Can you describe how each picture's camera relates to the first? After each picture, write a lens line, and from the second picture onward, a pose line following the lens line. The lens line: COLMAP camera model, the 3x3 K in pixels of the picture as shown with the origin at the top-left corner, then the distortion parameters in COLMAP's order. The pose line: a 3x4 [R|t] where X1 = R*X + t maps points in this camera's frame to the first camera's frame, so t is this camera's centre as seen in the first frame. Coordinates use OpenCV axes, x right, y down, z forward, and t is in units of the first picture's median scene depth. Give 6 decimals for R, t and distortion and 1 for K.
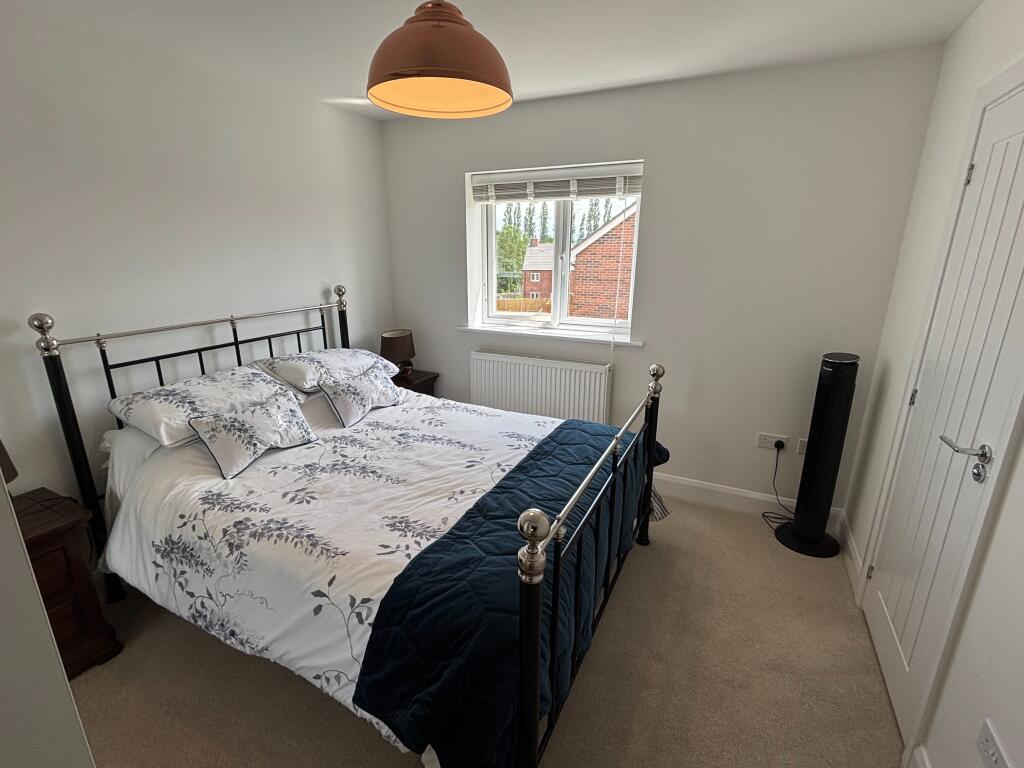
lens RADIAL K [[480.8, 0, 512.0], [0, 480.8, 384.0], [0, 0, 1]] dist [0.000243, -0.000082]
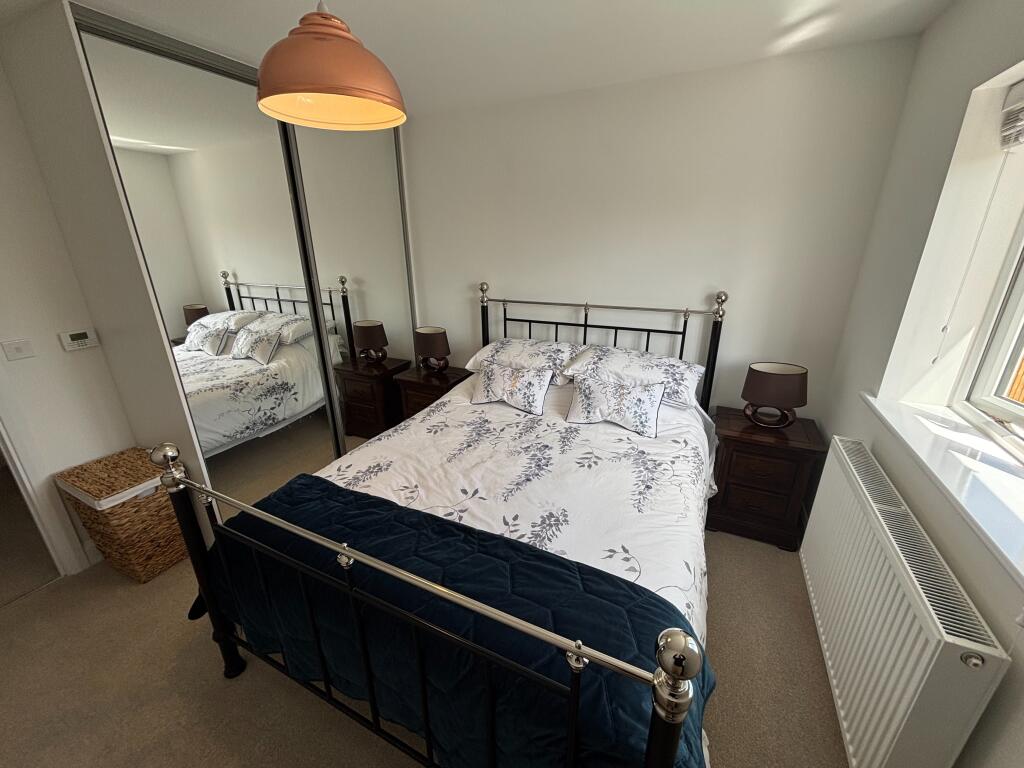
lens RADIAL K [[409.5, 0, 512.0], [0, 409.5, 384.0], [0, 0, 1]] dist [0.000697, -0.000241]
pose [[-0.001062, 0.328807, -0.944397, 0.570990], [-0.268143, 0.909719, 0.317035, -0.282383], [0.963378, 0.253570, 0.087201, 0.939033]]
